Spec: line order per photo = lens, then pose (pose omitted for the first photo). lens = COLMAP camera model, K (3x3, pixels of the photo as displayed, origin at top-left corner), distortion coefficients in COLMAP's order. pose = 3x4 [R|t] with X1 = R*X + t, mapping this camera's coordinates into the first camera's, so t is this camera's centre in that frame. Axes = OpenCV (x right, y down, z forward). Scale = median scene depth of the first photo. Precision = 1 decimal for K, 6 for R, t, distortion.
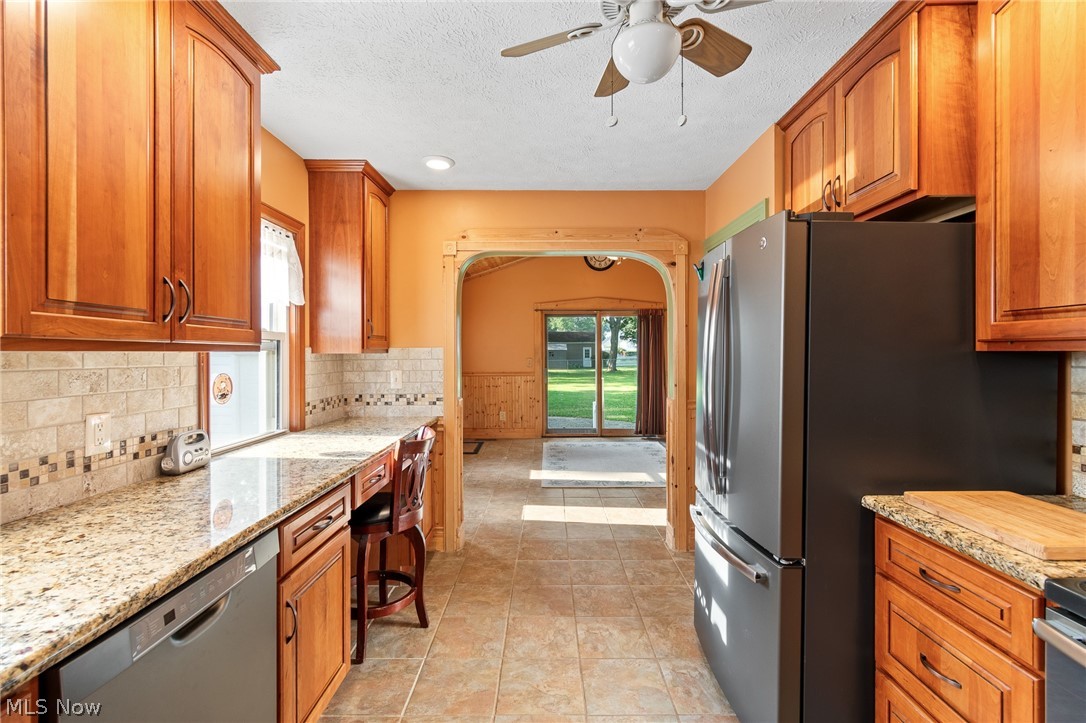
lens RADIAL K [[483.4, 0, 541.1], [0, 483.4, 352.9], [0, 0, 1]] dist [0.000850, -0.000314]
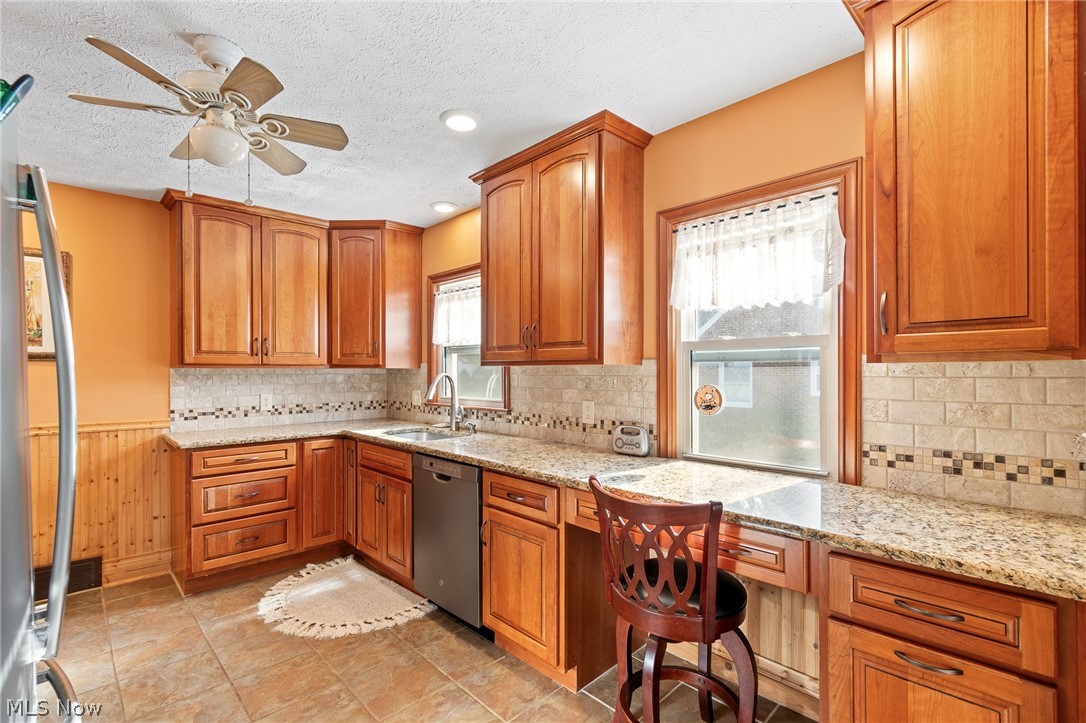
lens RADIAL K [[482.5, 0, 547.1], [0, 482.5, 370.7], [0, 0, 1]] dist [0.001839, -0.000030]
pose [[-0.700137, 0.003438, -0.714000, 0.333396], [0.003966, 0.999992, 0.000926, 0.010860], [0.713997, -0.002184, -0.700145, 1.590236]]
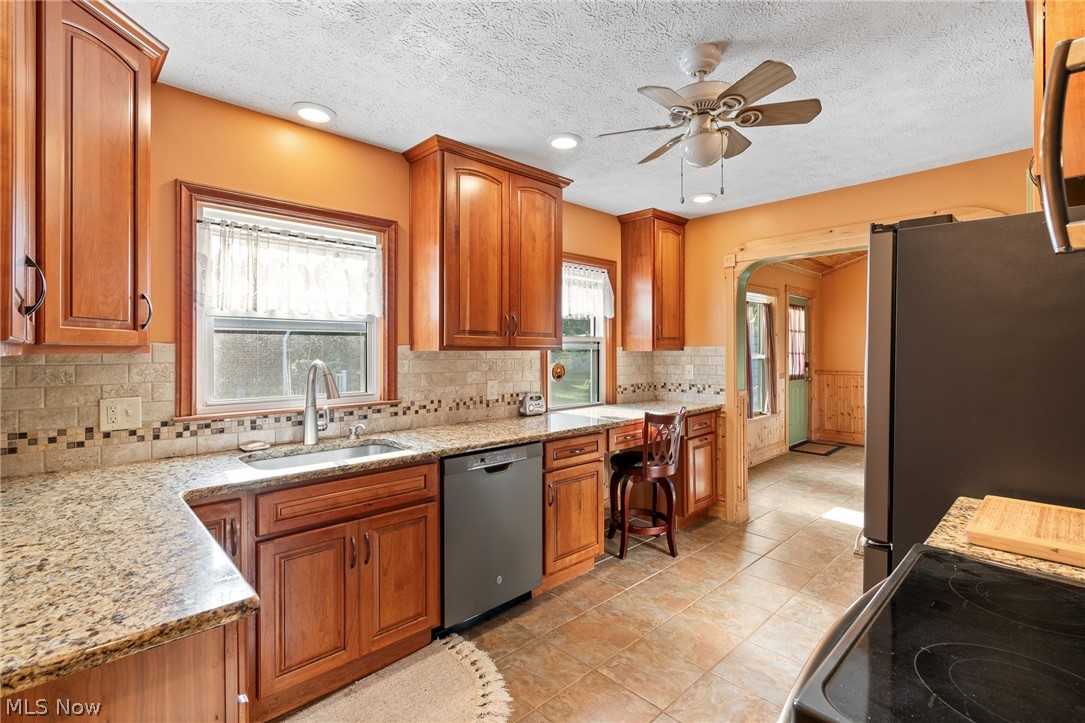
lens RADIAL K [[490.8, 0, 548.5], [0, 490.8, 348.1], [0, 0, 1]] dist [-0.000060, -0.000010]
pose [[0.696154, -0.002020, -0.717890, 0.584538], [0.000537, 0.999997, -0.002293, -0.006185], [0.717892, 0.001211, 0.696153, -0.228084]]
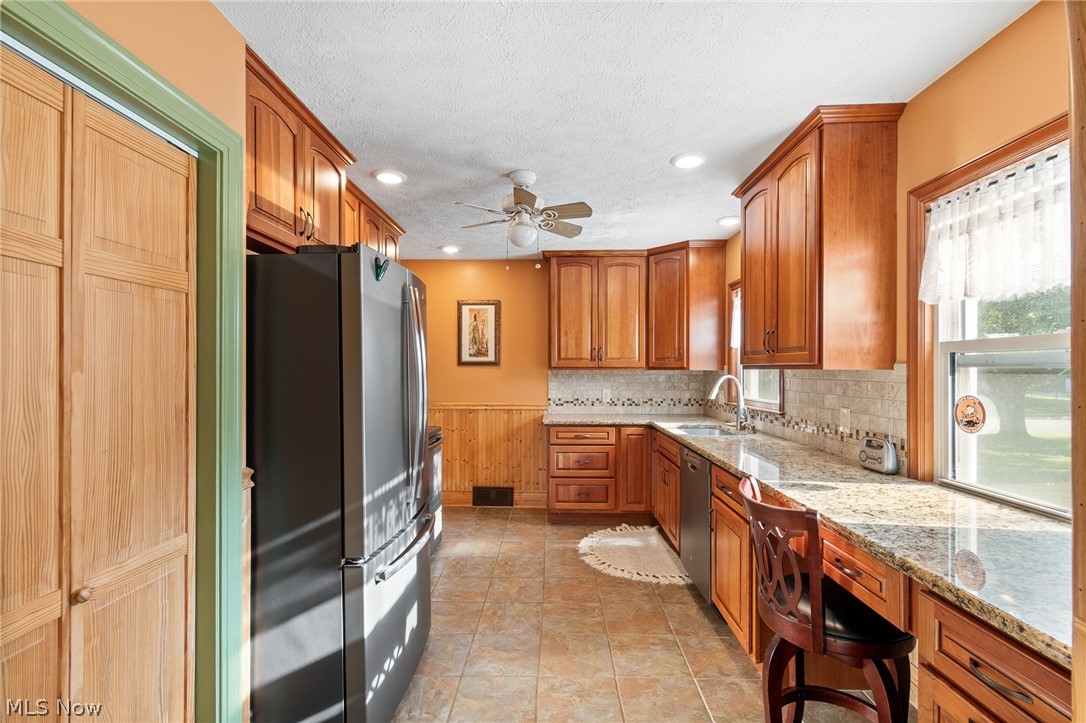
lens RADIAL K [[485.0, 0, 556.8], [0, 485.0, 368.3], [0, 0, 1]] dist [-0.000095, -0.000077]
pose [[-0.999898, 0.001032, -0.014211, 0.056254], [0.001073, 0.999995, -0.002891, -0.002161], [0.014208, -0.002906, -0.999895, 1.956796]]
